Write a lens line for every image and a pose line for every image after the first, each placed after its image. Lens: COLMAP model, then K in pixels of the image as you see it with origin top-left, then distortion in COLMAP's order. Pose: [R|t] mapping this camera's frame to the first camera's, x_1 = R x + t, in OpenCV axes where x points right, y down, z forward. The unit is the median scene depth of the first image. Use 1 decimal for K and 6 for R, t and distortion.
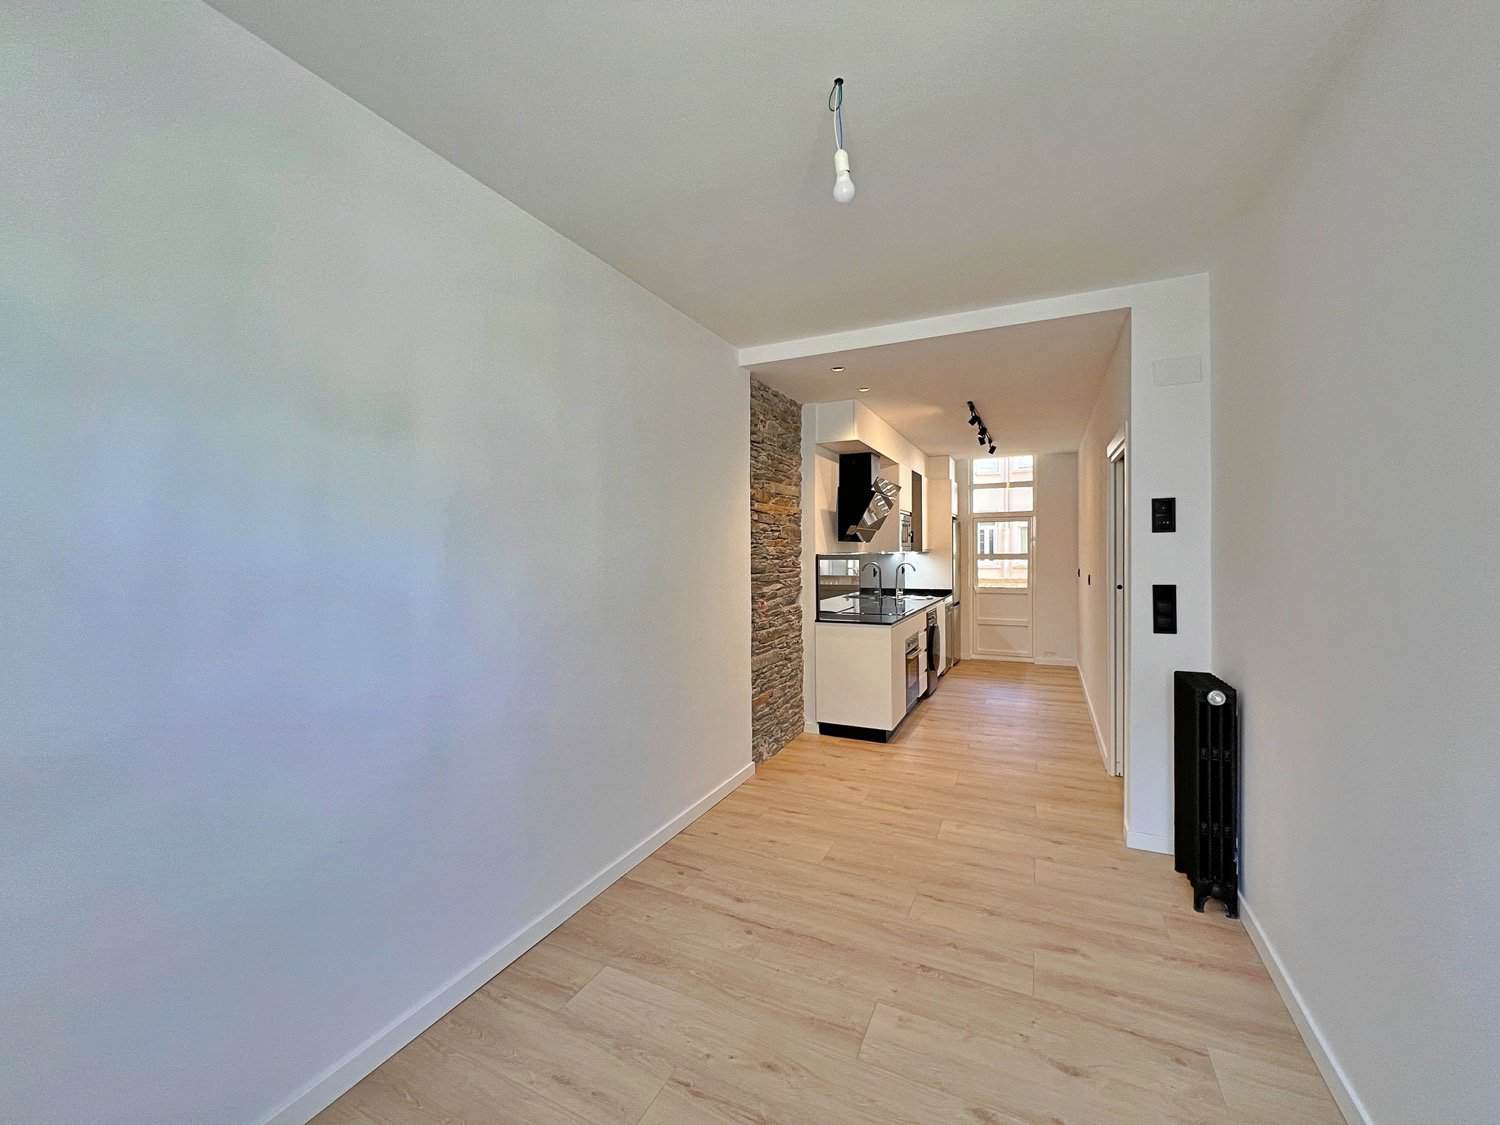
lens RADIAL K [[600.7, 0, 745.5], [0, 600.7, 558.7], [0, 0, 1]] dist [-0.002407, 0.000270]
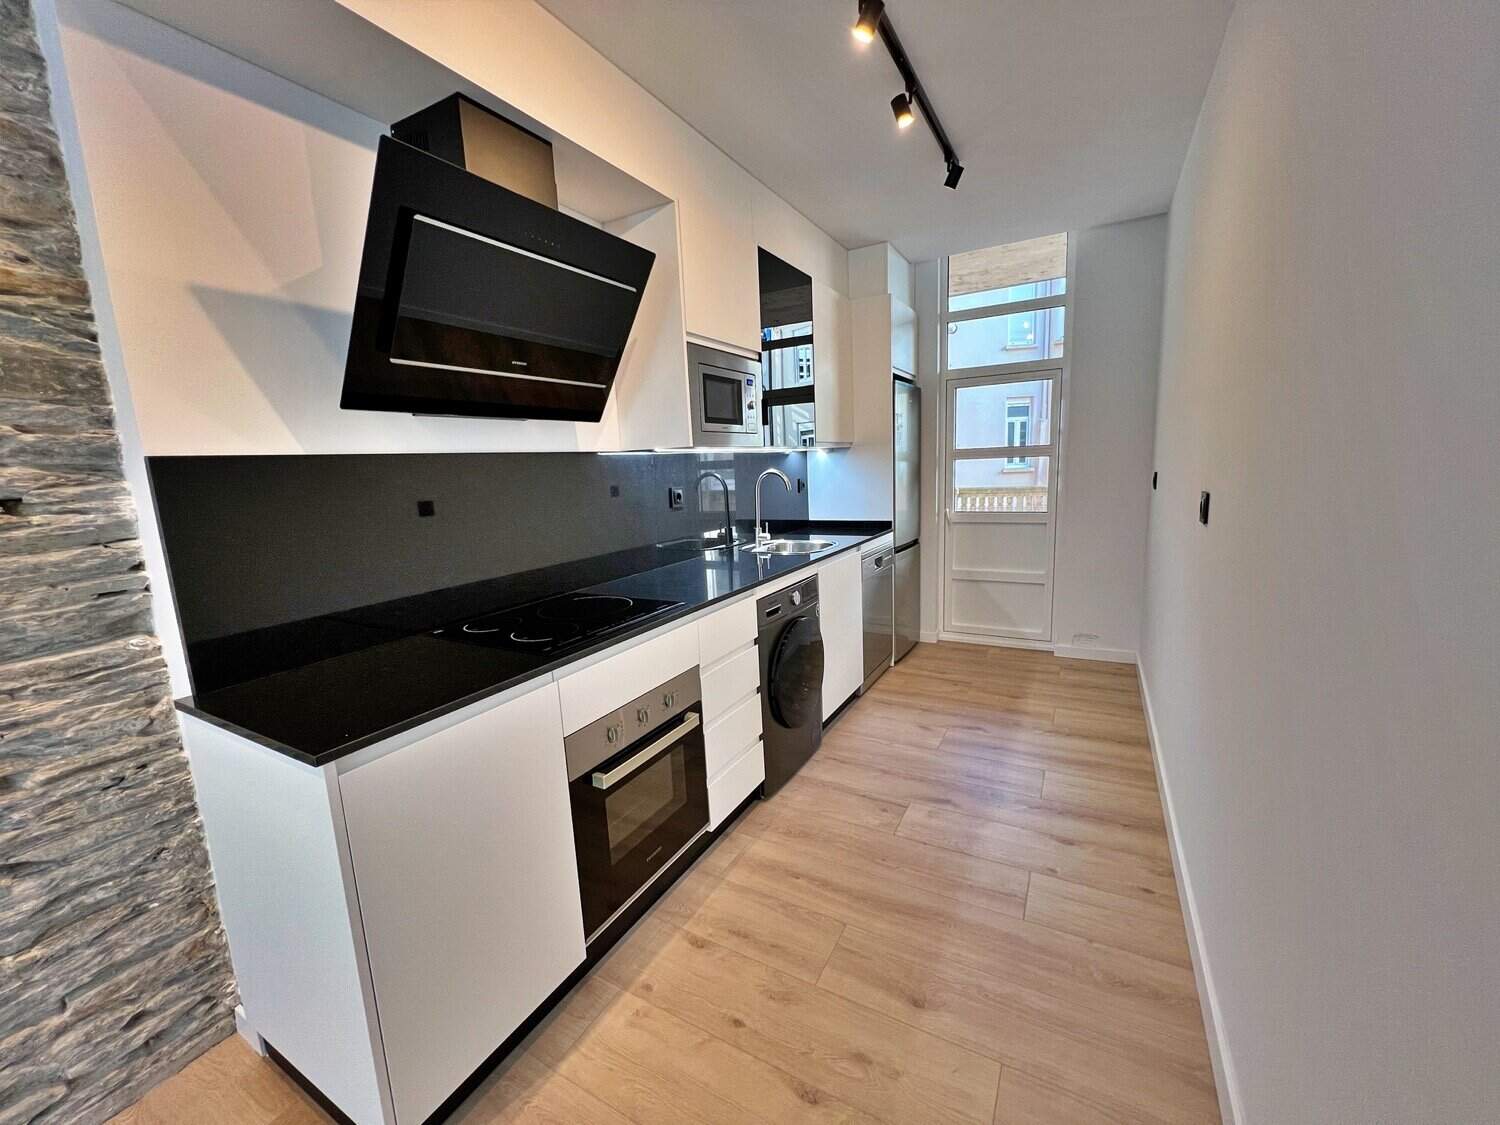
lens RADIAL K [[600.7, 0, 756.4], [0, 600.7, 562.5], [0, 0, 1]] dist [-0.002407, 0.000270]
pose [[0.998020, -0.026699, -0.056955, 0.248488], [0.035183, 0.987506, 0.153602, 0.003487], [0.052143, -0.155301, 0.986490, 0.469618]]
